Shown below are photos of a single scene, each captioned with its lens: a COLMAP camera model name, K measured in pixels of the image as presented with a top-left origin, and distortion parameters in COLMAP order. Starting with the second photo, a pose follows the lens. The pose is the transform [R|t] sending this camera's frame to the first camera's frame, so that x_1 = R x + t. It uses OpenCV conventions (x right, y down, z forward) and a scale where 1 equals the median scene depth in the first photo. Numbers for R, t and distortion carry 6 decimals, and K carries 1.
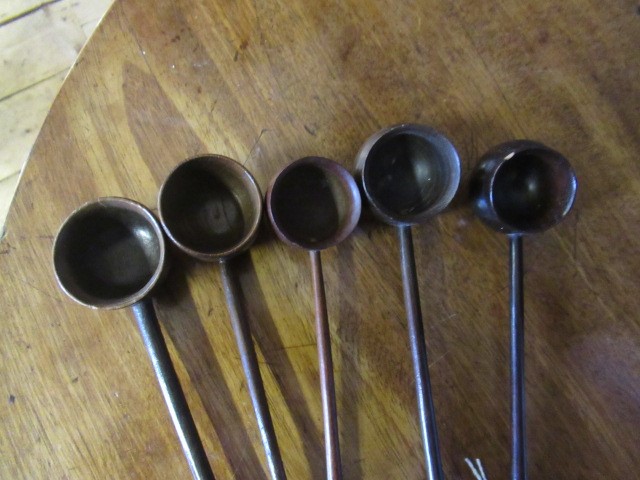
lens RADIAL K [[463.2, 0, 317.8], [0, 463.2, 239.1], [0, 0, 1]] dist [0.001215, -0.012729]
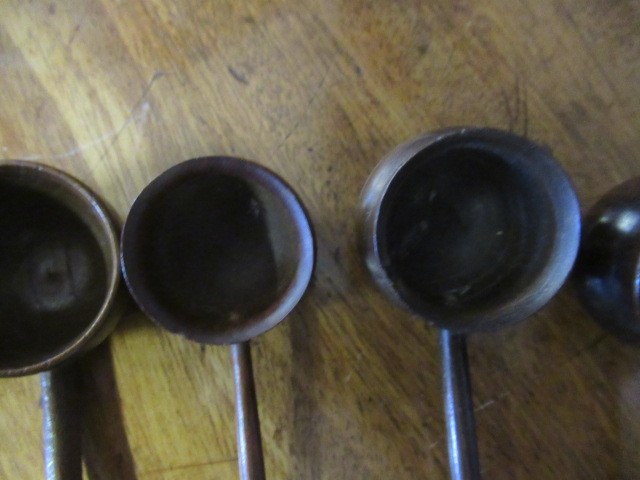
lens RADIAL K [[463.2, 0, 318.4], [0, 463.2, 240.4], [0, 0, 1]] dist [0.001215, -0.012729]
pose [[0.999960, -0.002688, -0.008473, 0.094212], [0.002728, 0.999985, 0.004805, -0.030431], [0.008460, -0.004828, 0.999953, 0.440419]]
